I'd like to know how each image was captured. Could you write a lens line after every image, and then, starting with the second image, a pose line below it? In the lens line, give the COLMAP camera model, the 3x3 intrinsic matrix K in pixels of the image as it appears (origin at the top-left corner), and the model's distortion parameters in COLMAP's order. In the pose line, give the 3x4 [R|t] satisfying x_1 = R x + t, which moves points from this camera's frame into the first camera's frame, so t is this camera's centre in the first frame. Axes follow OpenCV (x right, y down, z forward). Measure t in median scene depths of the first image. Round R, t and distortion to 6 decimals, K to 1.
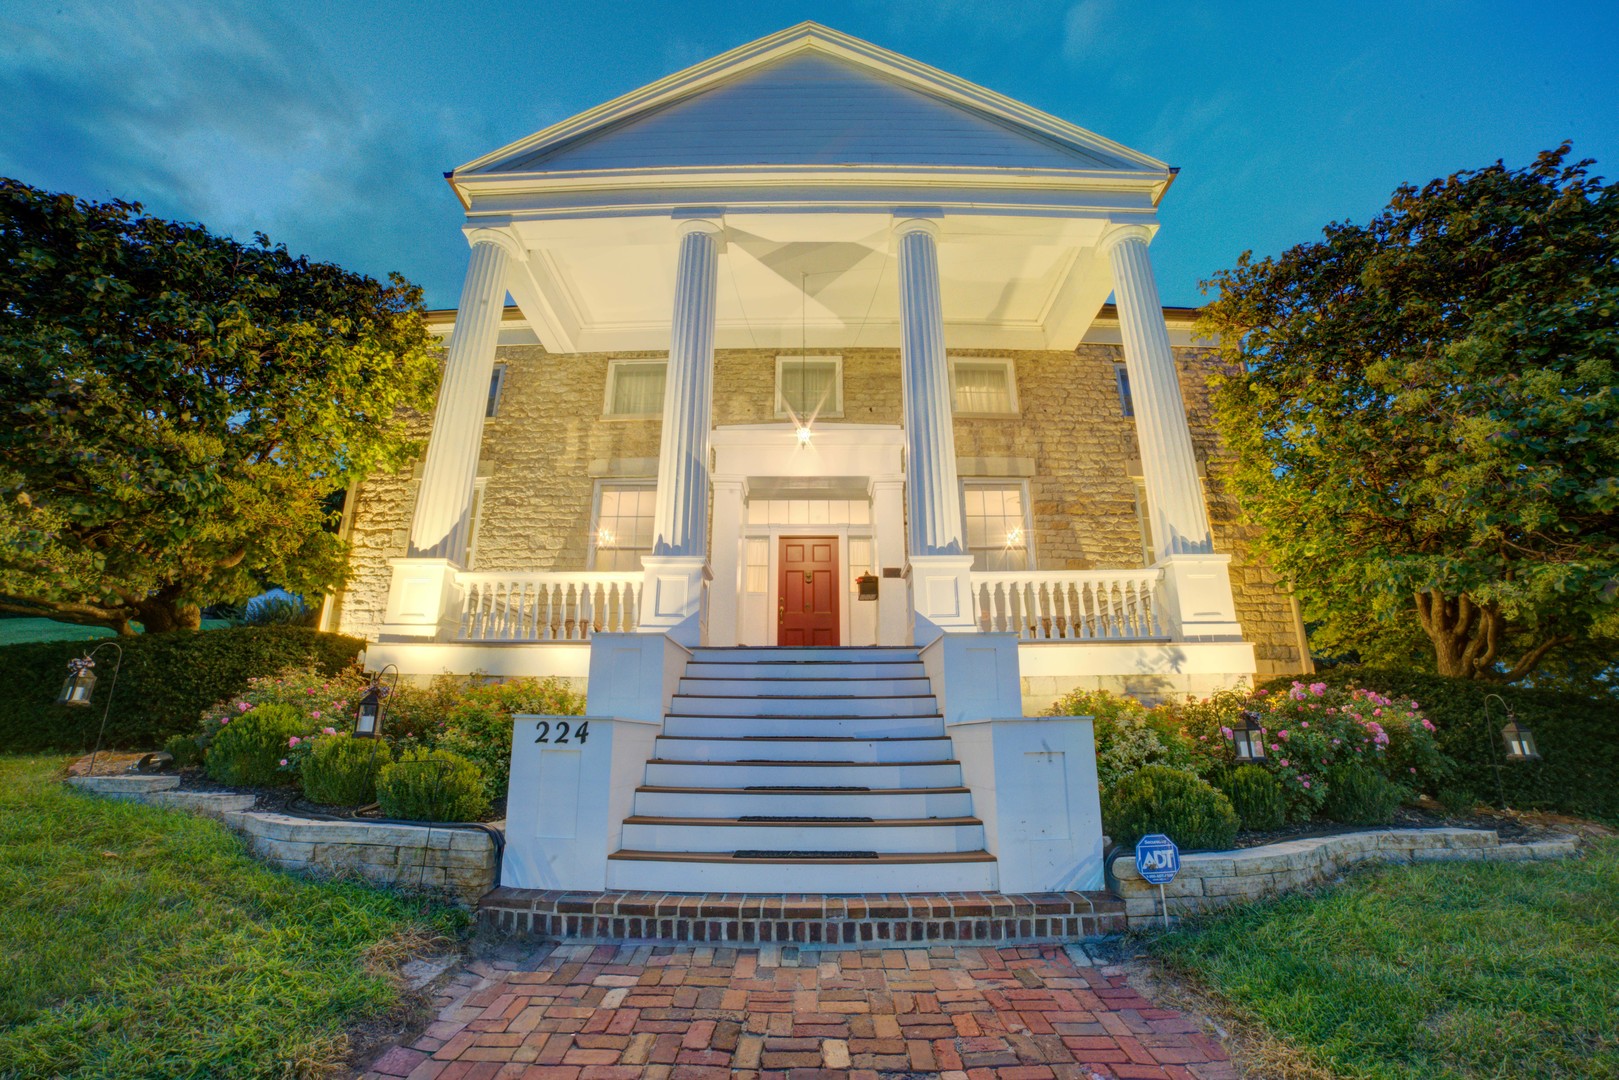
lens RADIAL K [[660.6, 0, 809.5], [0, 660.6, 540.0], [0, 0, 1]] dist [-0.072108, 0.000133]
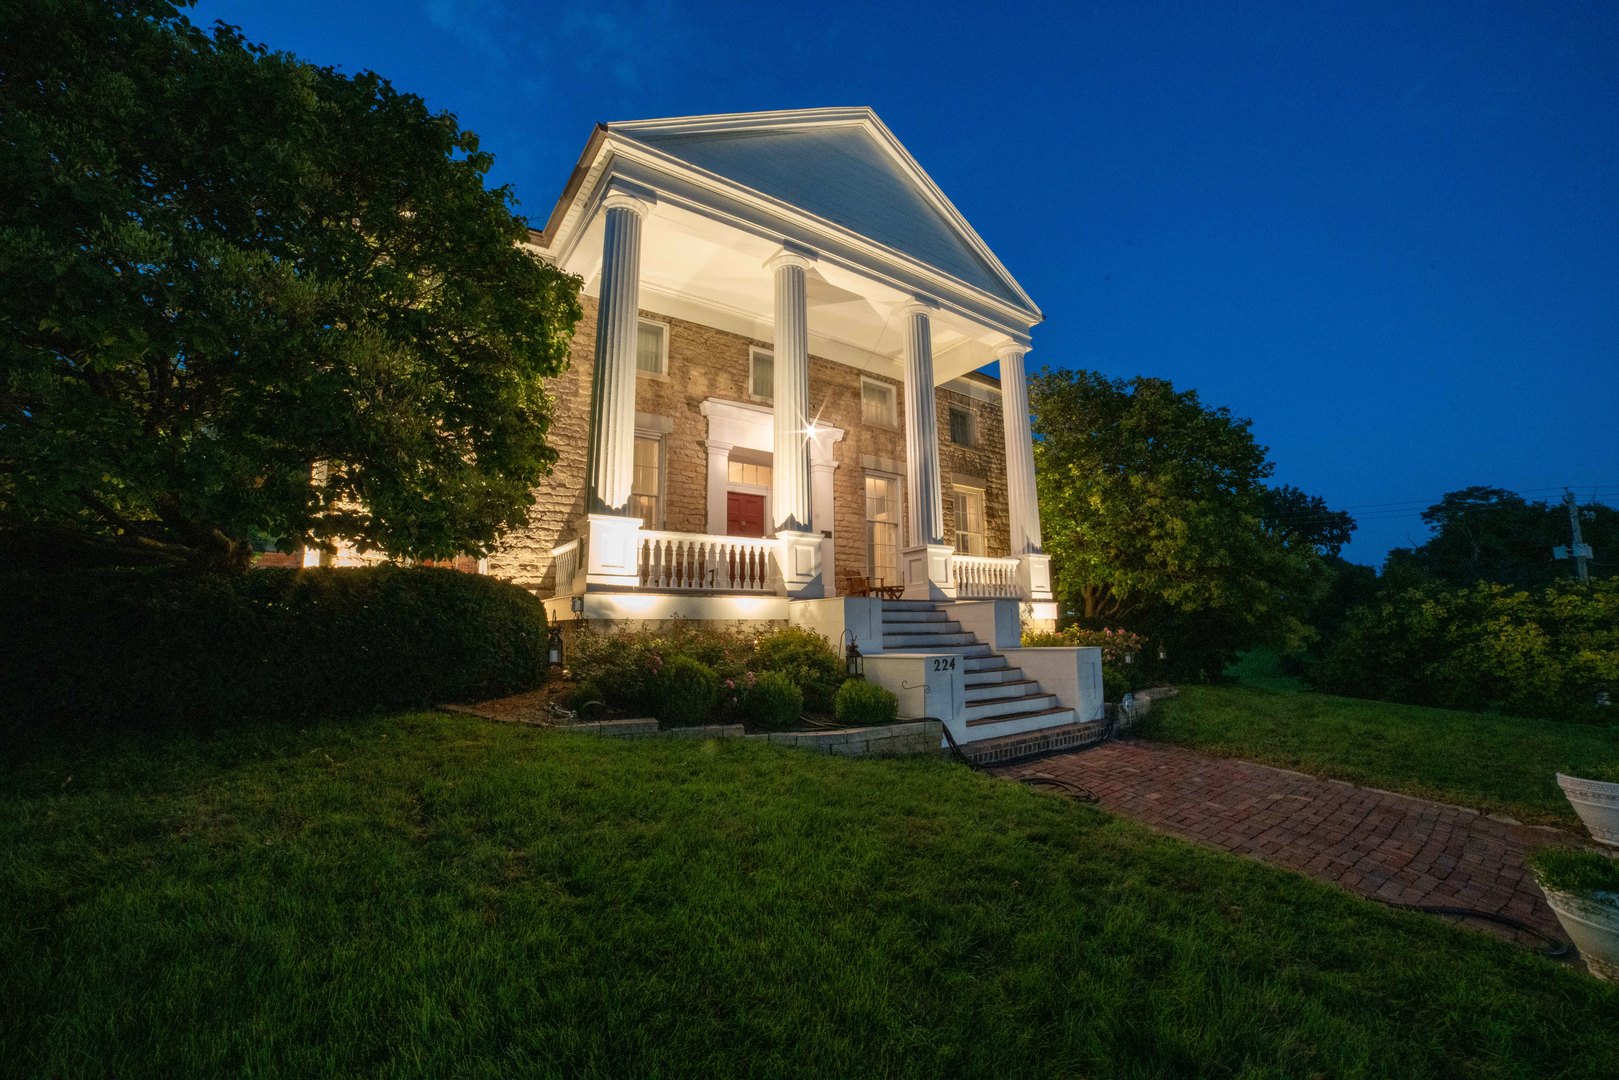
lens RADIAL K [[637.4, 0, 809.5], [0, 637.4, 540.0], [0, 0, 1]] dist [-0.092556, 0.000010]
pose [[0.819130, 0.072568, 0.568999, -0.945197], [-0.153838, 0.983417, 0.096043, -0.088221], [-0.552594, -0.166205, 0.816710, -0.101908]]
